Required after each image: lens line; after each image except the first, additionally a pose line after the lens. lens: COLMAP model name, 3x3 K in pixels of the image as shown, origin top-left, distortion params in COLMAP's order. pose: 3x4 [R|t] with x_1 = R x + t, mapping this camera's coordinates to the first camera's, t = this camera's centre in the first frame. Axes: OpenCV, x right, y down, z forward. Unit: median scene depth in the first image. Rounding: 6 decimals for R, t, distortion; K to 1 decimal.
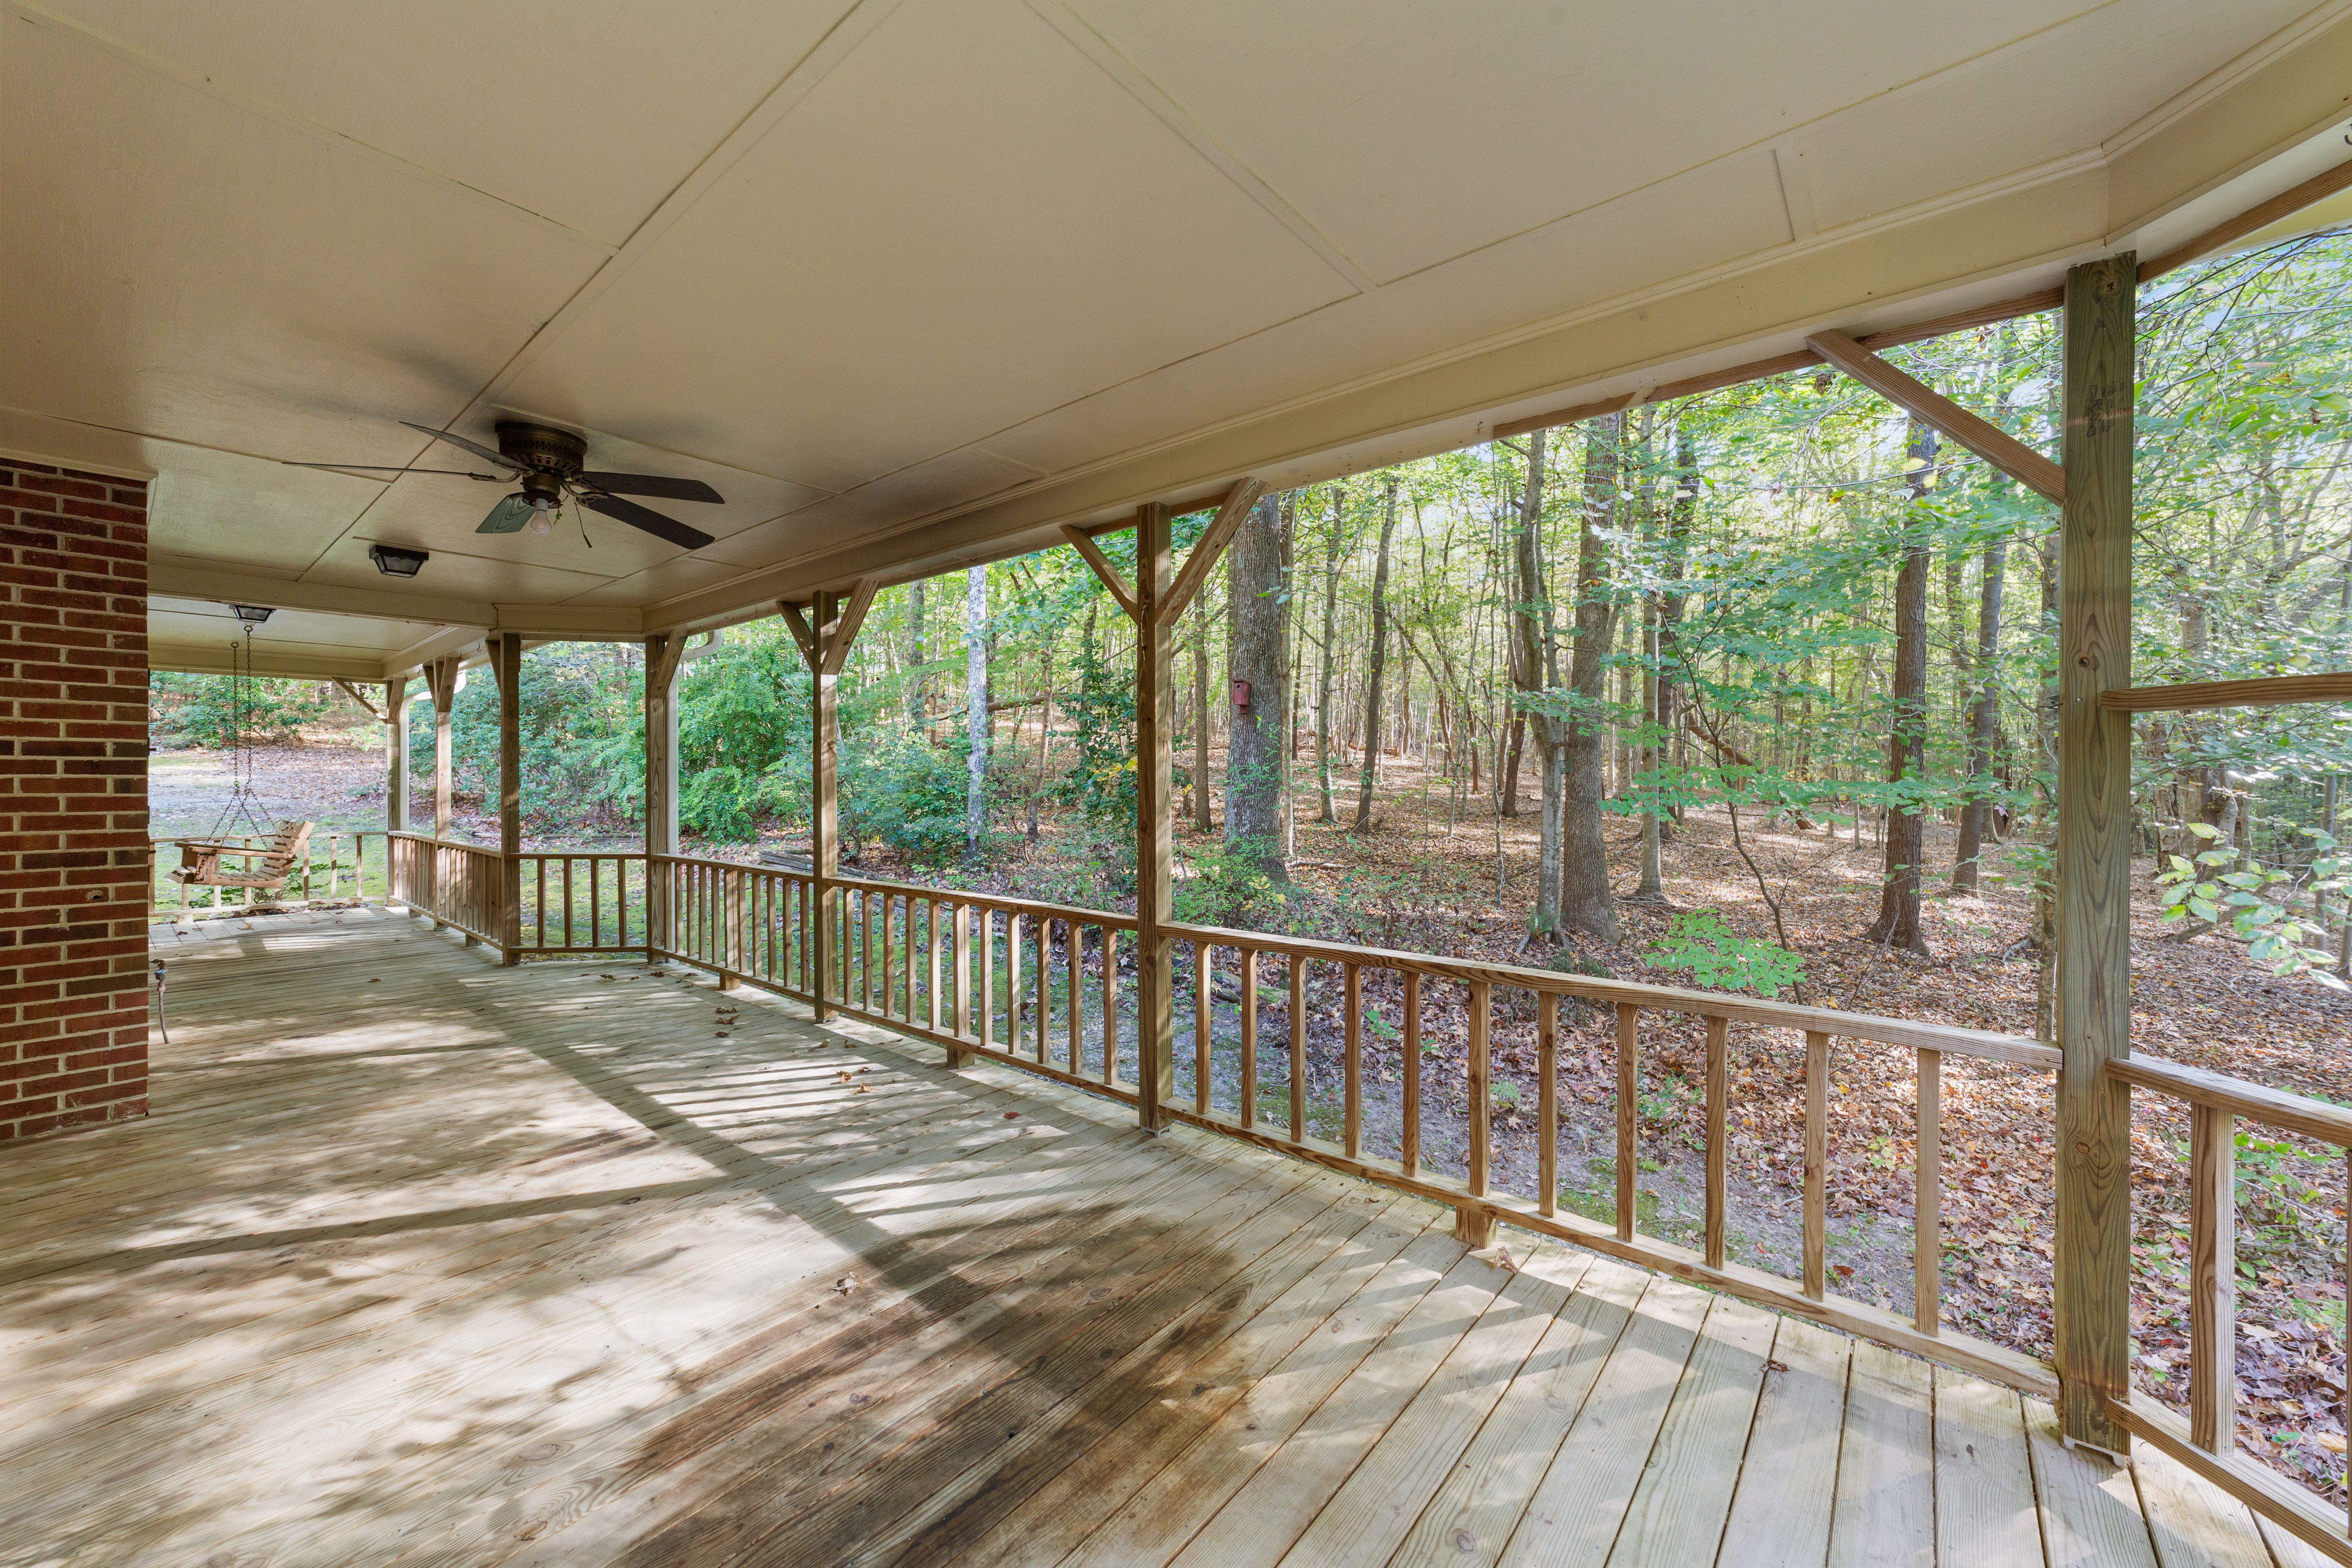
lens RADIAL K [[902.7, 0, 1184.7], [0, 902.7, 773.6], [0, 0, 1]] dist [-0.019095, 0.008410]
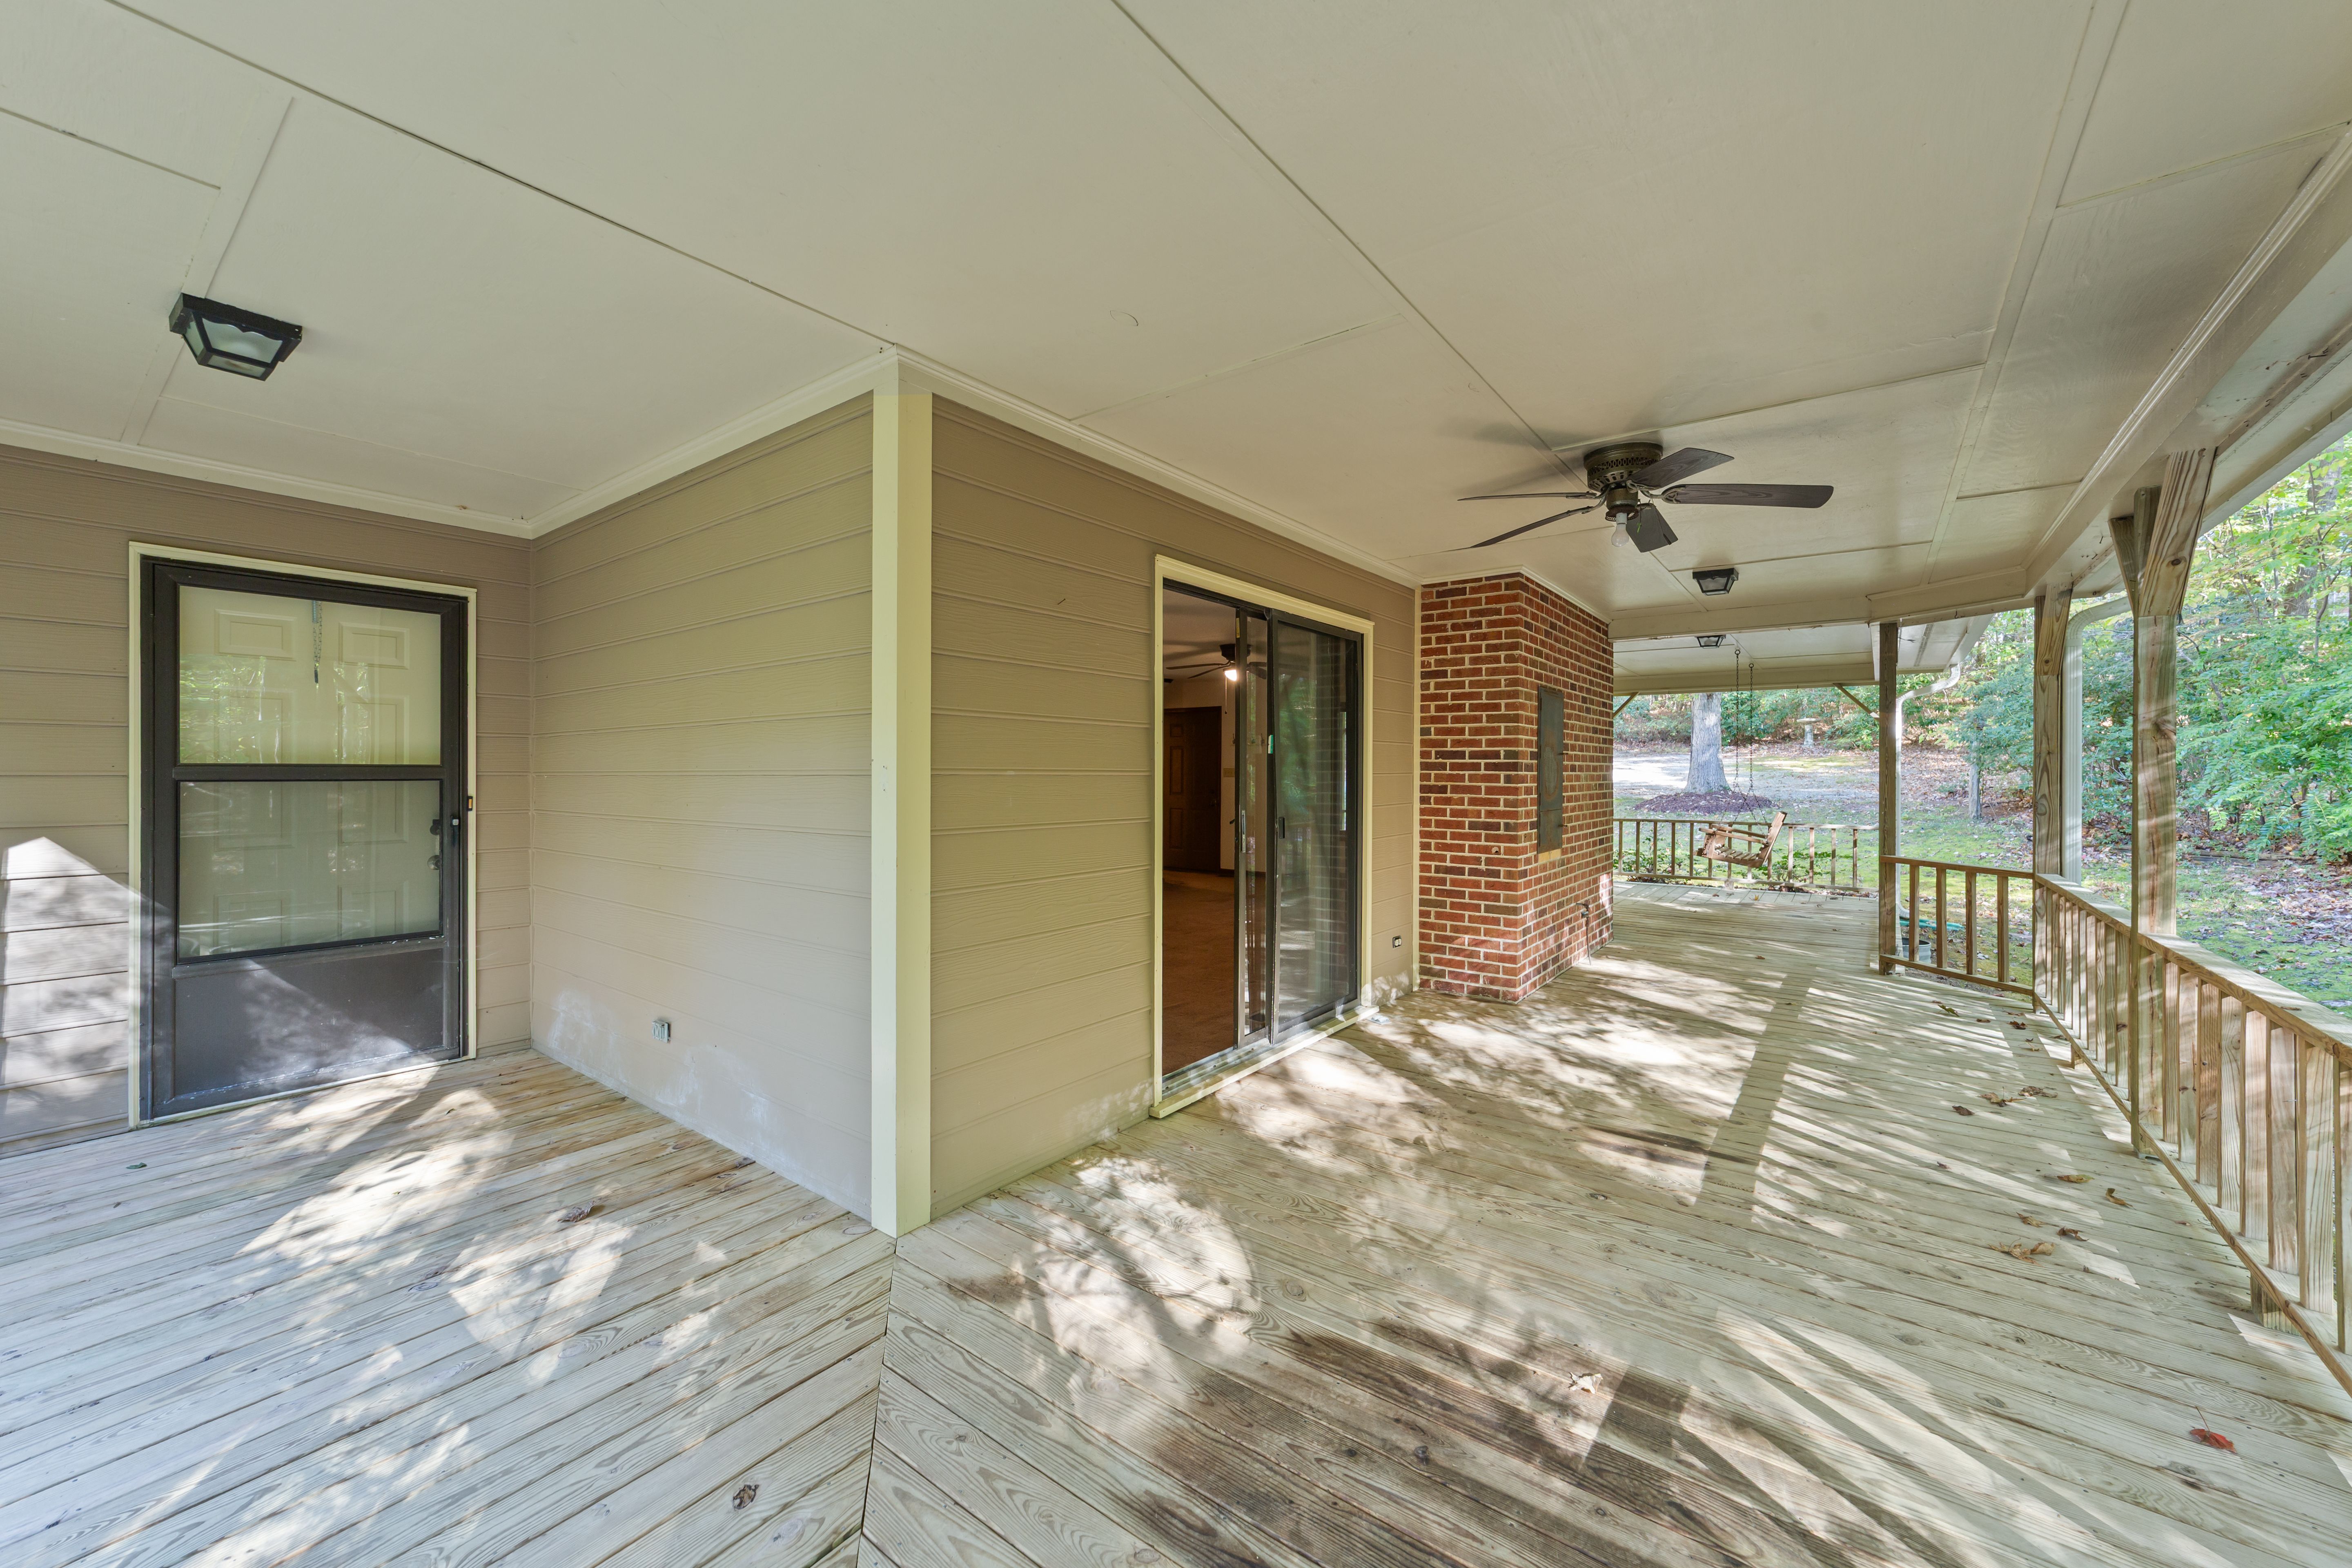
lens RADIAL K [[902.7, 0, 1184.7], [0, 902.7, 773.6], [0, 0, 1]] dist [-0.019095, 0.008410]
pose [[0.035977, 0.004786, -0.999341, 0.166019], [-0.003248, 0.999984, 0.004672, 0.000109], [0.999347, 0.003078, 0.035992, 0.223334]]
